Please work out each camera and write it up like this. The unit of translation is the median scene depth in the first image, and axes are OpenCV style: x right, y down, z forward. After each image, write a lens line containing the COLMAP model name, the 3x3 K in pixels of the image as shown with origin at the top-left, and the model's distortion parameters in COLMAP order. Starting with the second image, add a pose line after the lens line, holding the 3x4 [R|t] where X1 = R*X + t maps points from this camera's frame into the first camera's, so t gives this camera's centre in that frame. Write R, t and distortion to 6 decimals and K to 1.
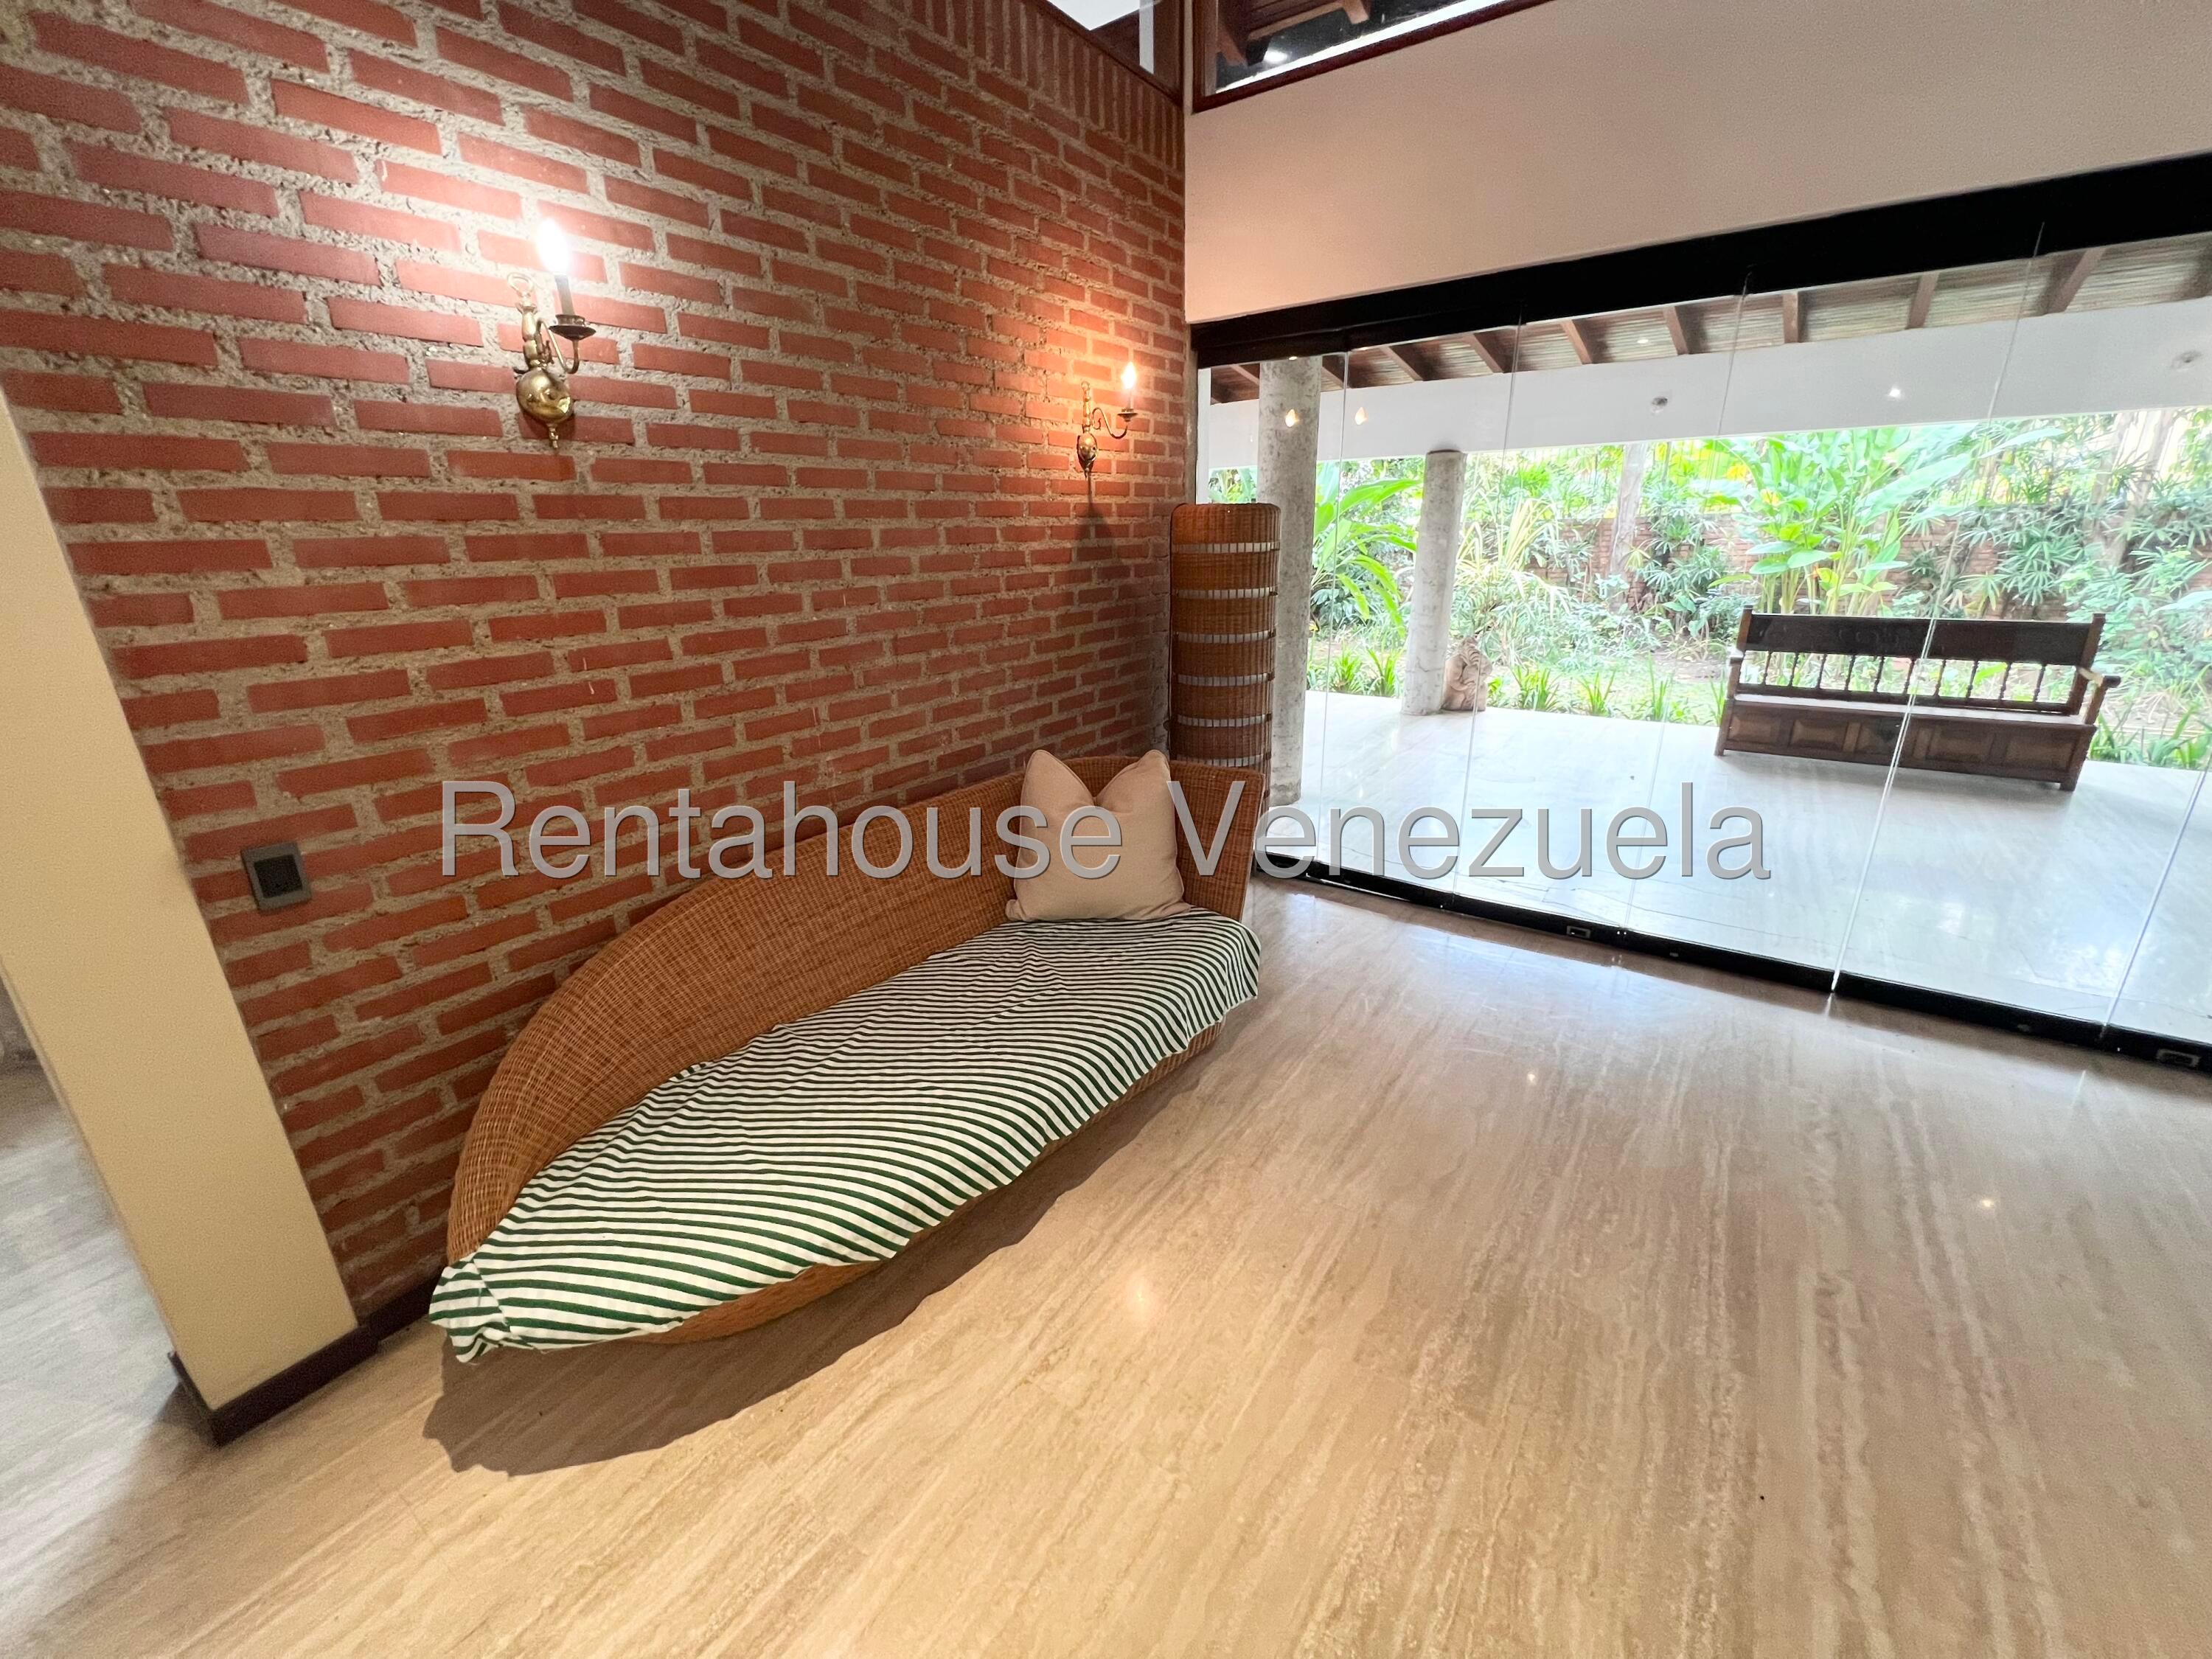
lens RADIAL K [[885.0, 0, 1101.5], [0, 885.0, 830.5], [0, 0, 1]] dist [-0.000482, -0.000608]
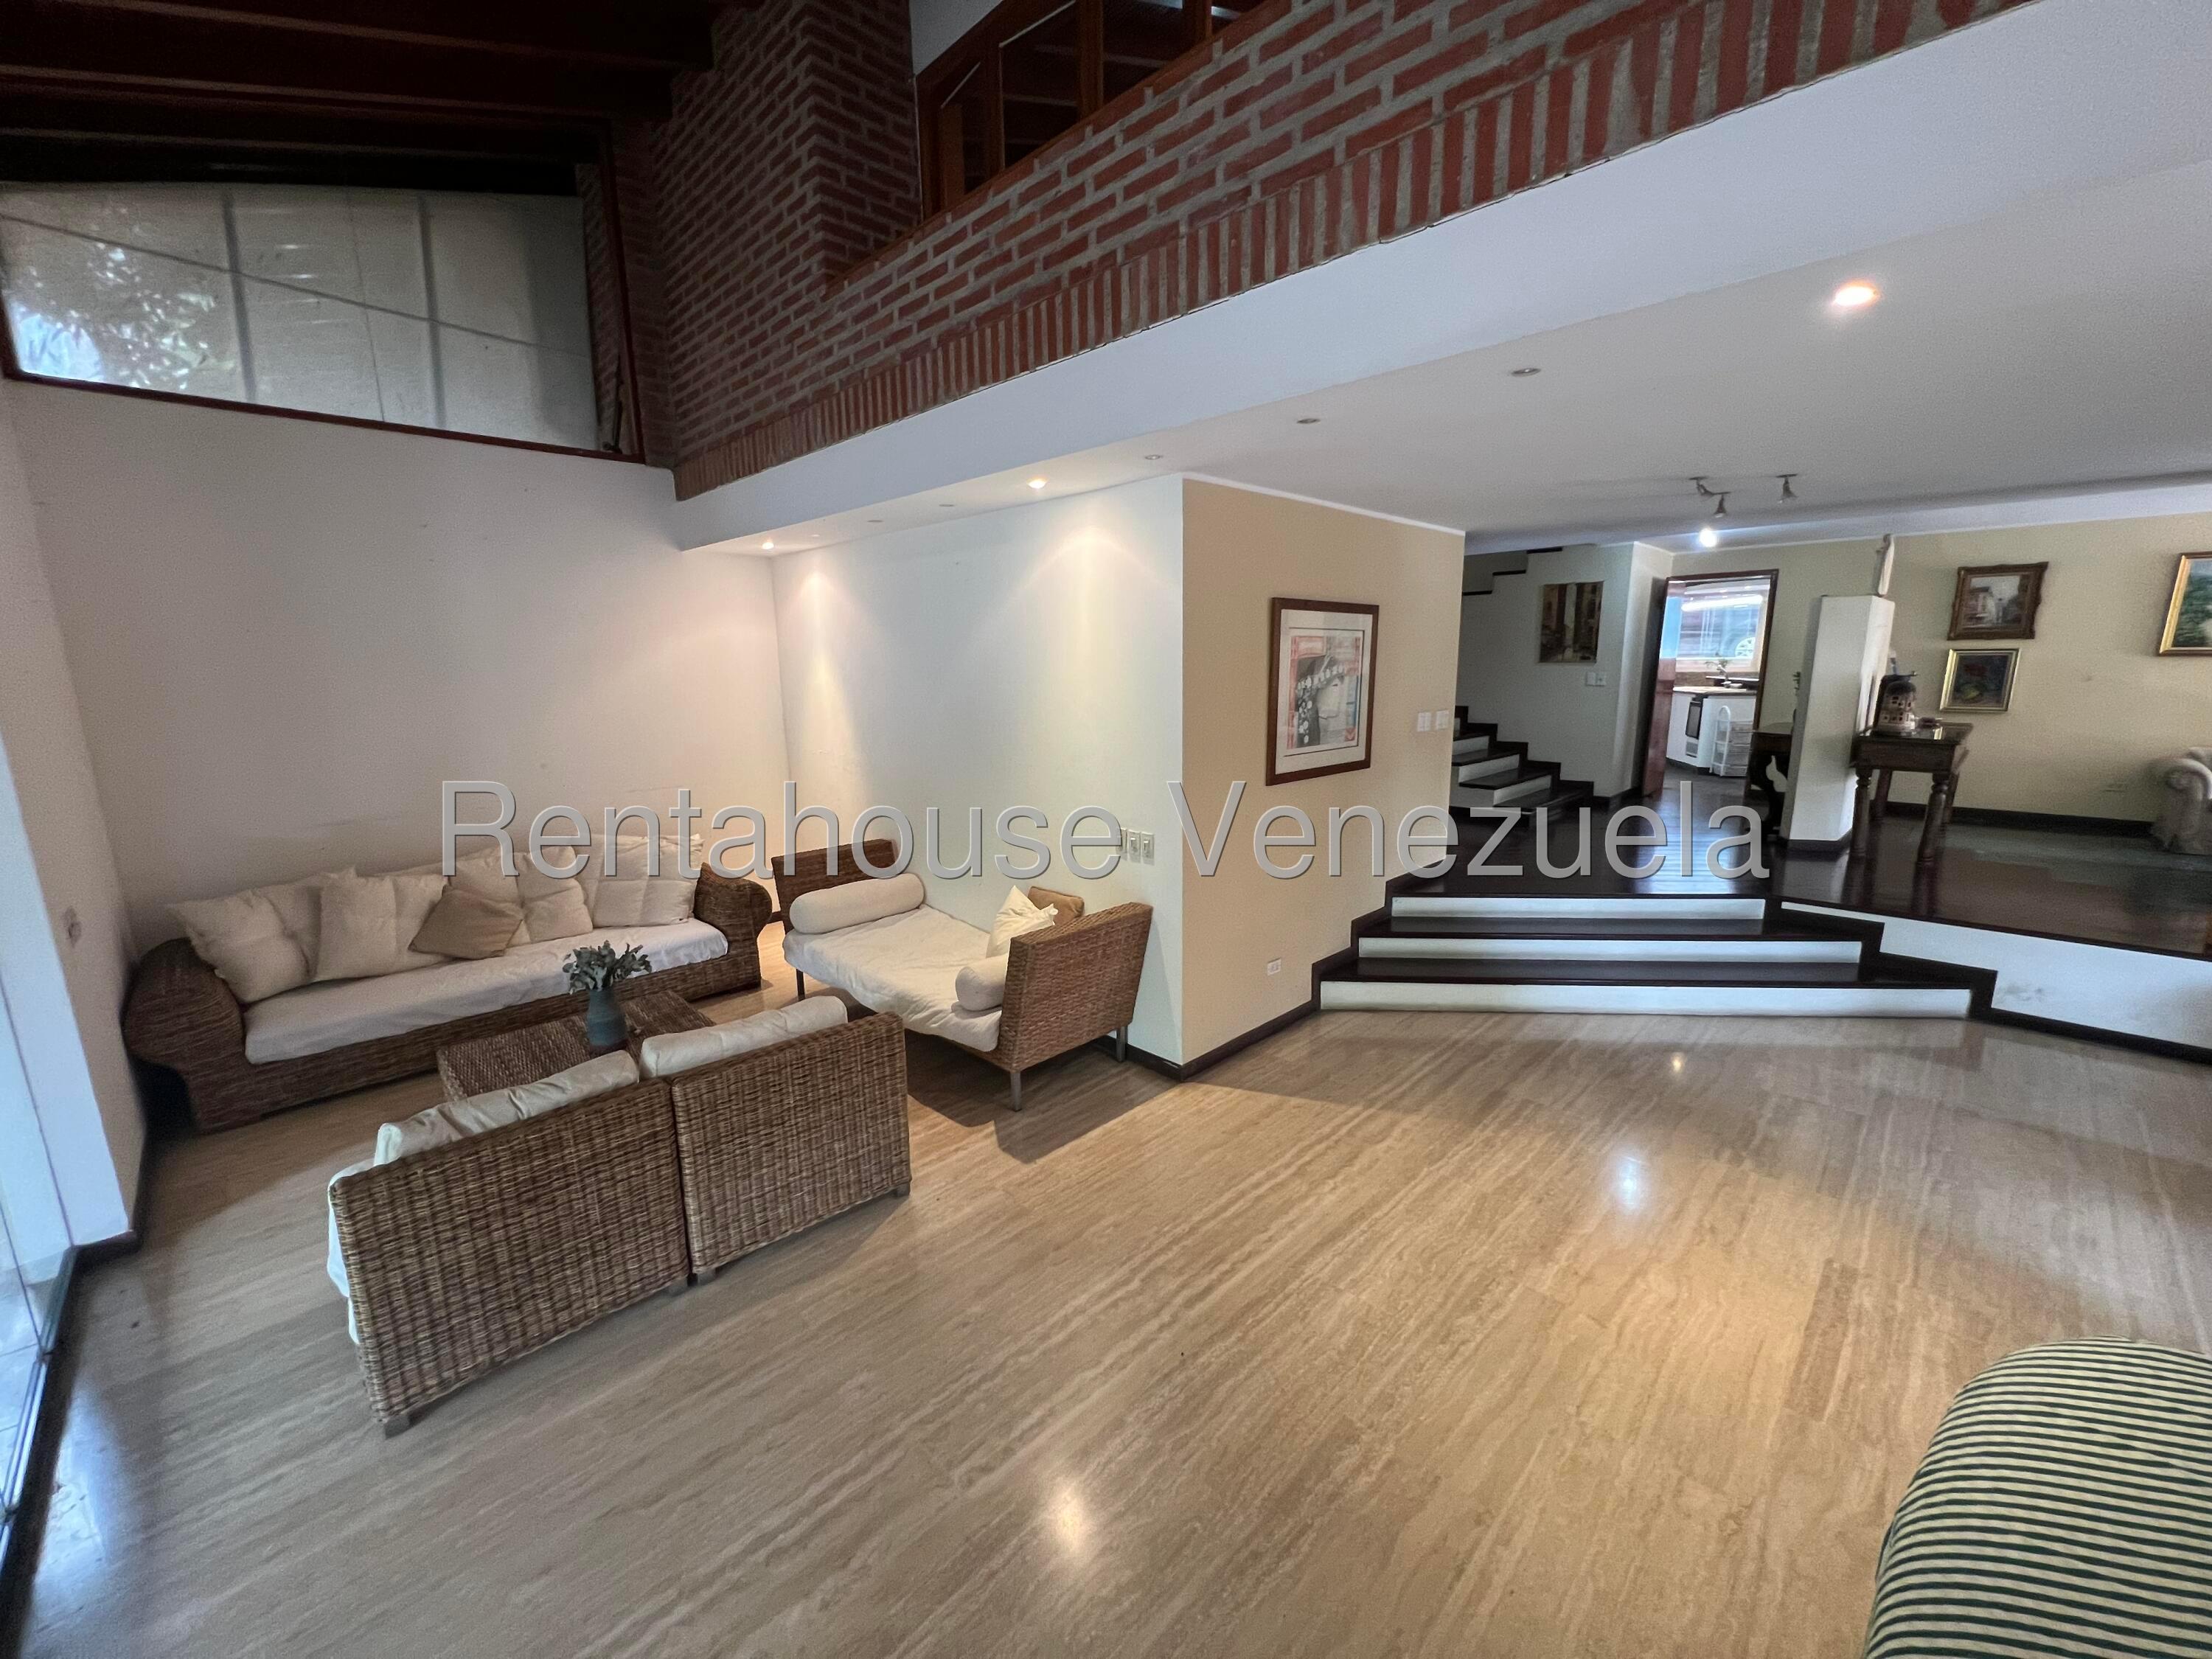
lens RADIAL K [[890.9, 0, 1099.3], [0, 890.9, 833.4], [0, 0, 1]] dist [-0.006391, -0.000044]
pose [[-0.985387, 0.006179, 0.170220, 0.243673], [0.090242, 0.866501, 0.490950, -0.344085], [-0.144462, 0.499136, -0.854397, 0.763736]]
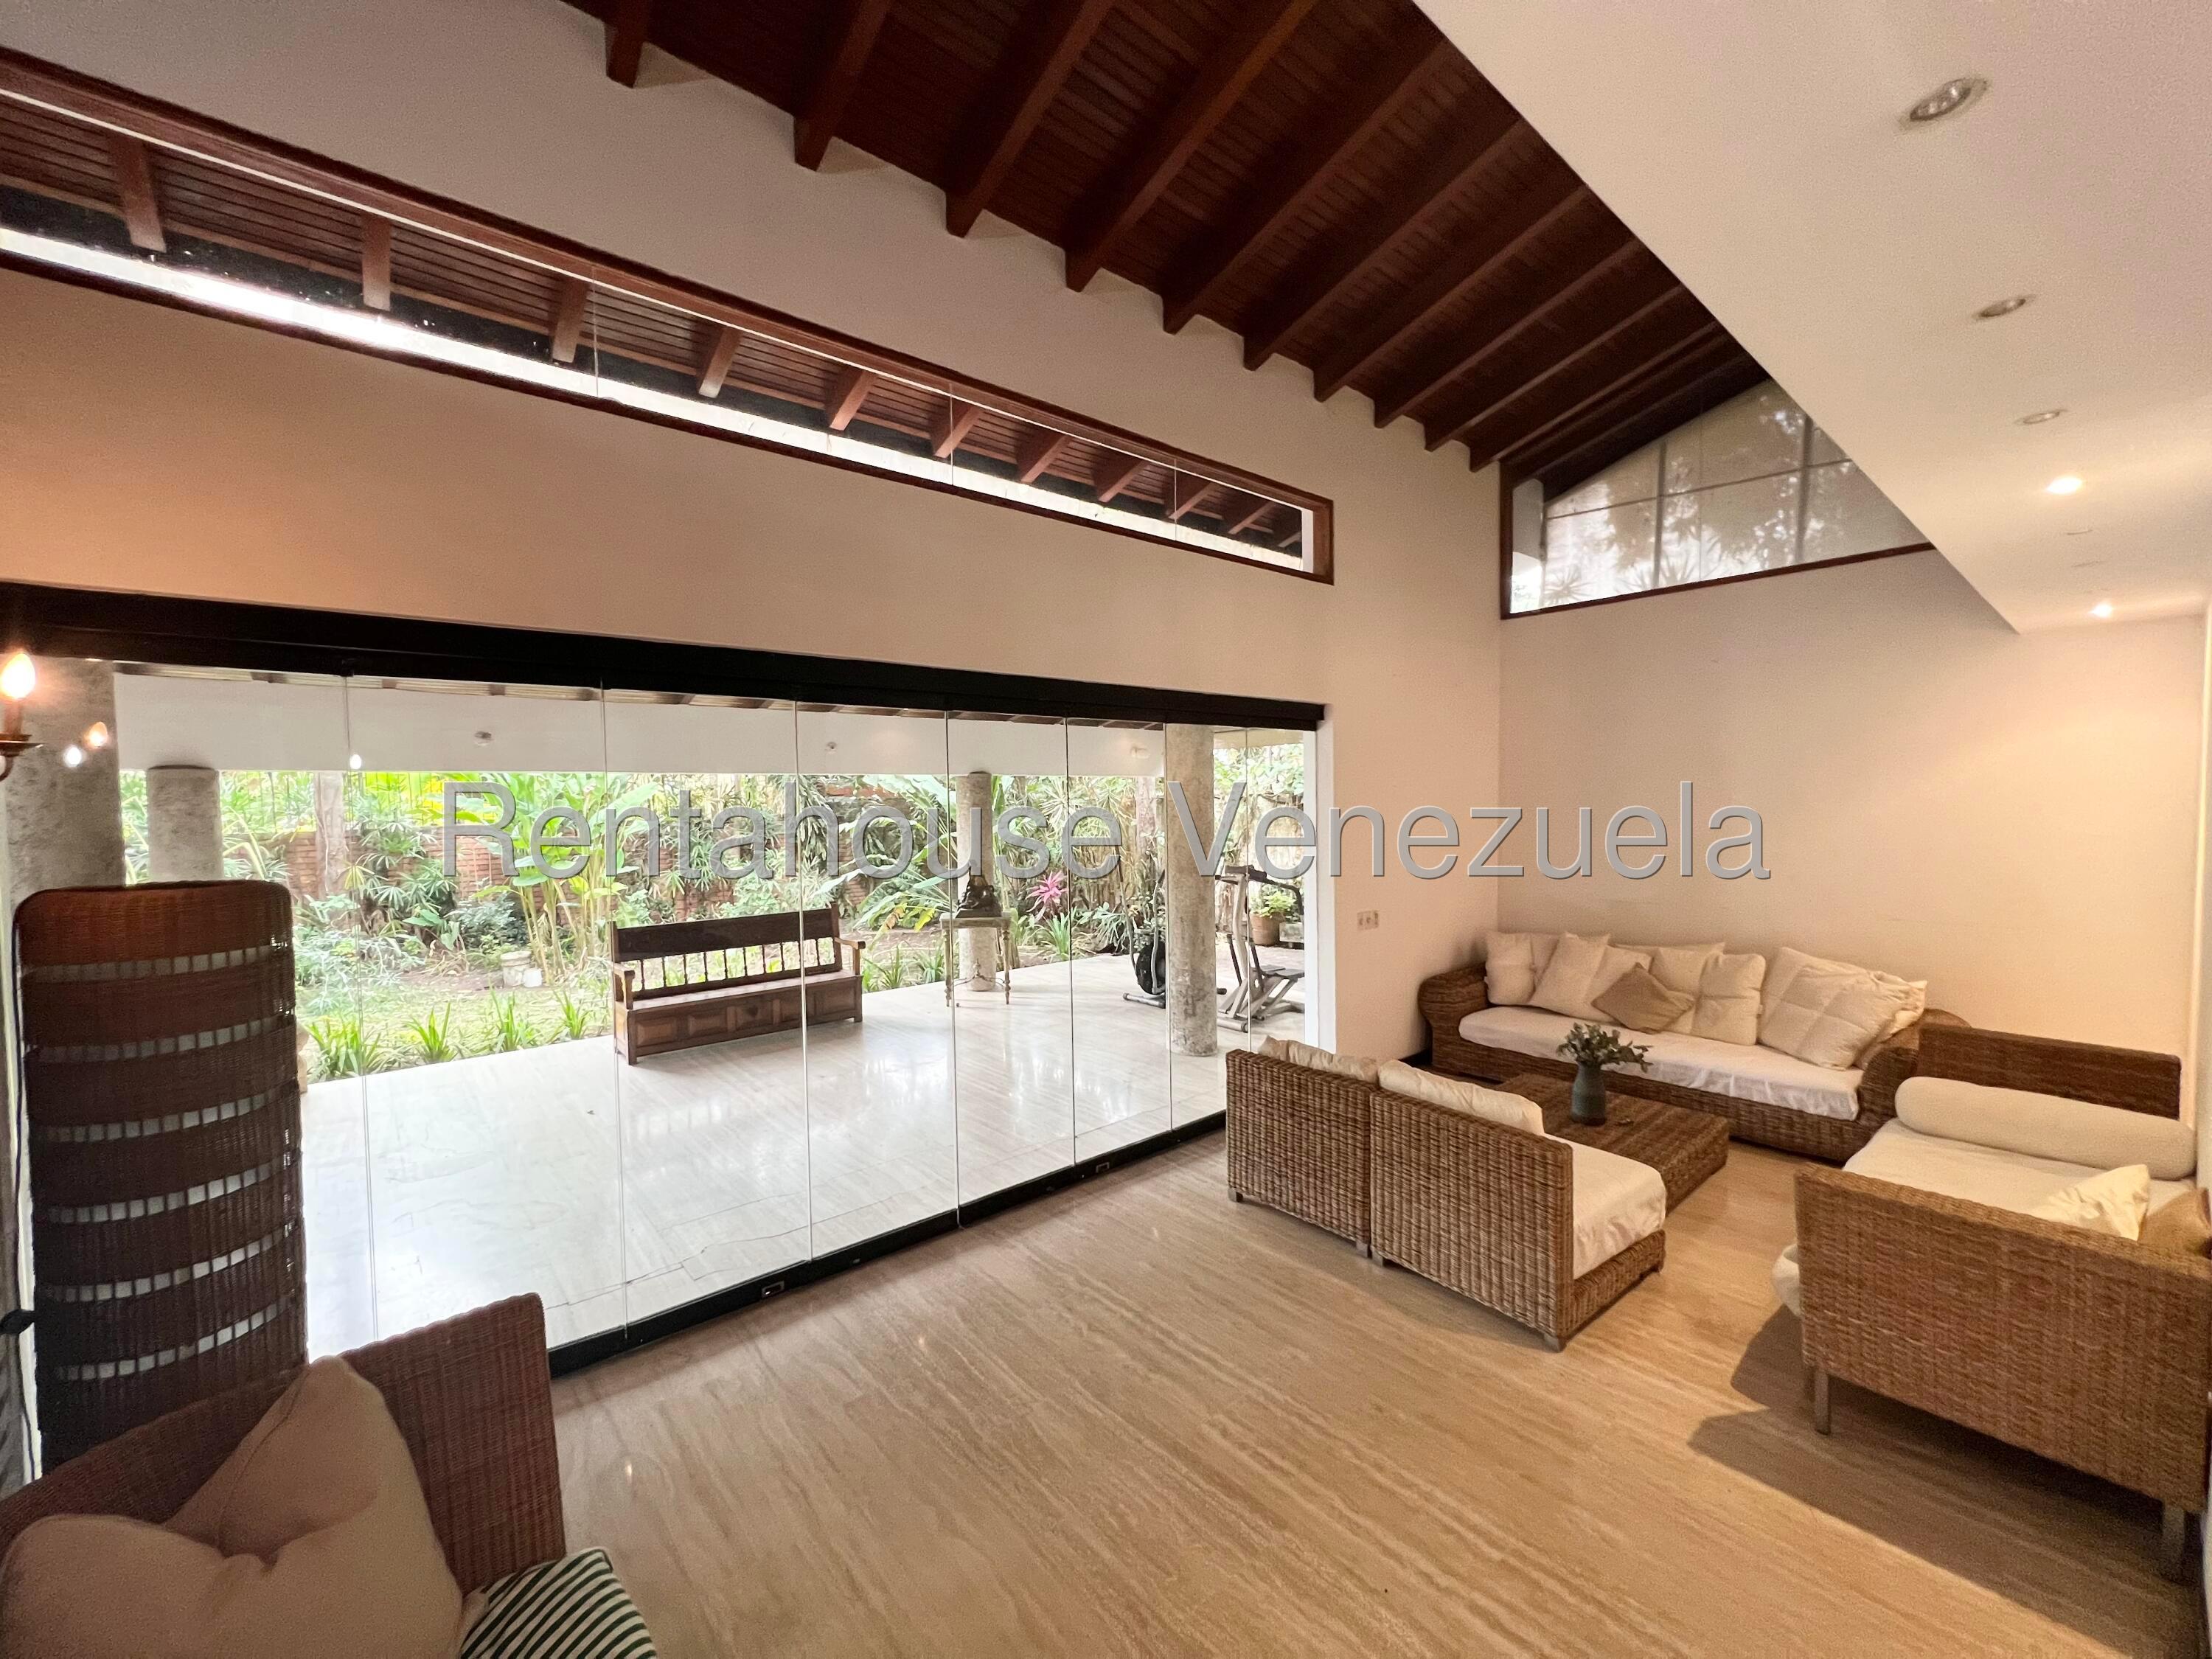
lens RADIAL K [[890.9, 0, 1107.4], [0, 890.9, 825.5], [0, 0, 1]] dist [-0.006391, -0.000044]
pose [[0.249370, -0.010273, 0.968354, -0.259967], [0.323916, 0.943234, -0.073408, -0.152302], [-0.912630, 0.331971, 0.238542, 0.268283]]
